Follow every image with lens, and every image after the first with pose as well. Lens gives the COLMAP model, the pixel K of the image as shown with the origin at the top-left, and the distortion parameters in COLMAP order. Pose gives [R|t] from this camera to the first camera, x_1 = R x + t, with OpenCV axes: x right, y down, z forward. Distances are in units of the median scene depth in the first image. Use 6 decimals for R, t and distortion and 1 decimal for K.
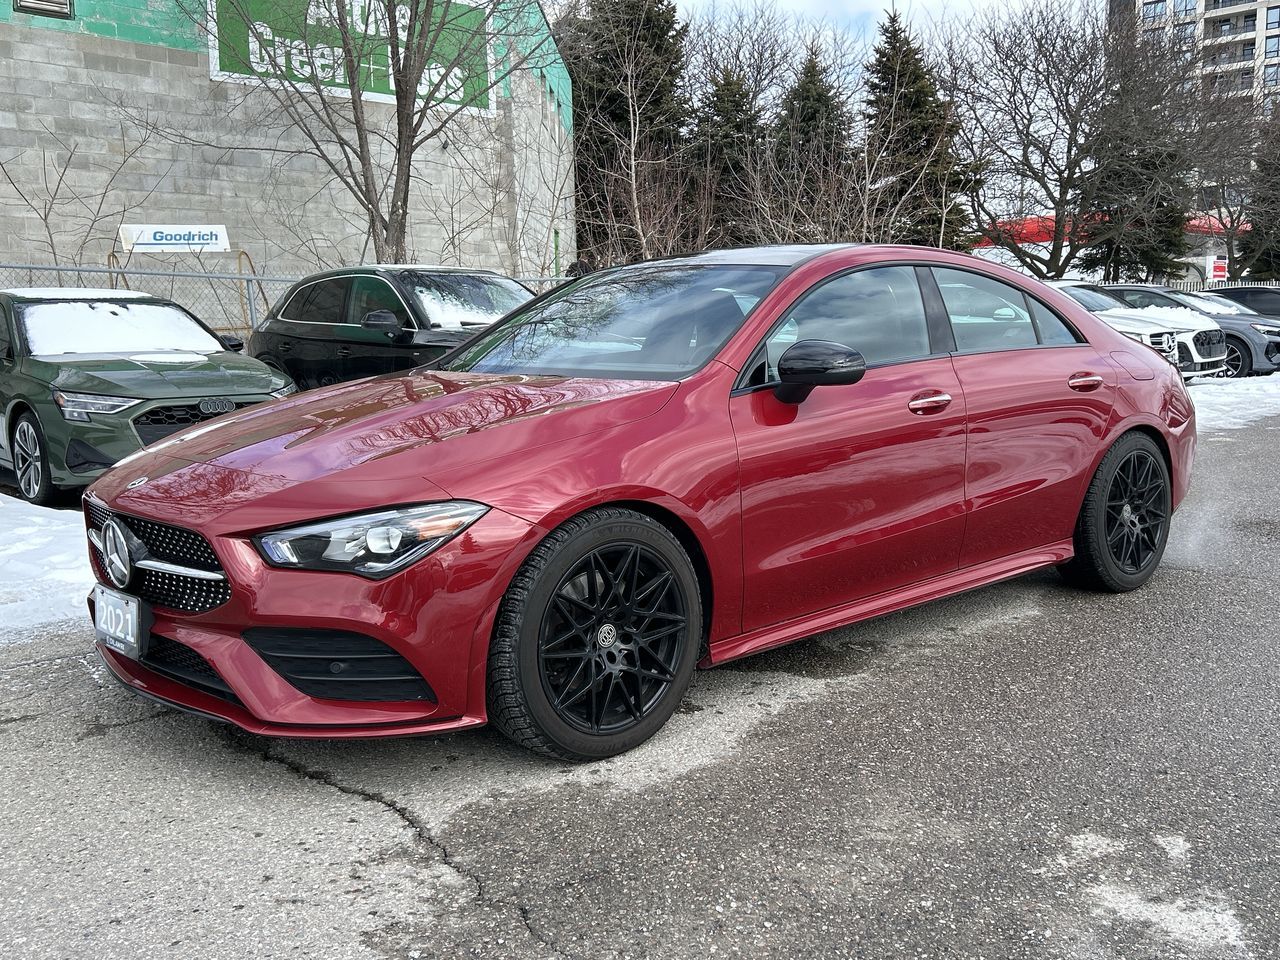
lens RADIAL K [[1469.0, 0, 630.5], [0, 1469.0, 463.4], [0, 0, 1]] dist [0.119177, -0.250742]
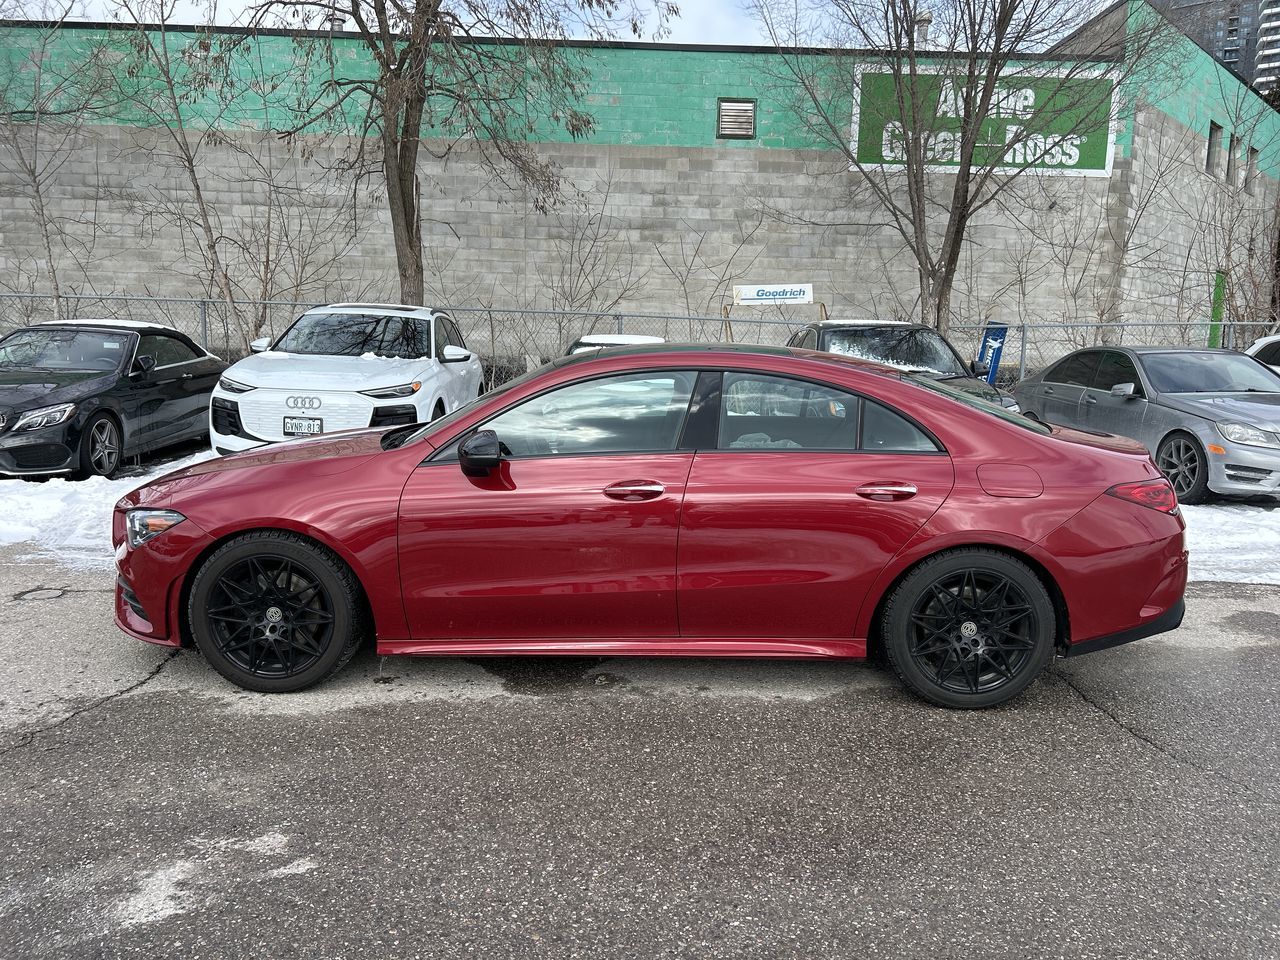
lens RADIAL K [[1142.8, 0, 640.0], [0, 1142.8, 480.0], [0, 0, 1]] dist [0.051964, -0.019592]
pose [[0.644144, 0.133493, -0.753166, 0.438409], [-0.094642, 0.990997, 0.094704, -0.067340], [0.759027, 0.010278, 0.650978, 0.201804]]
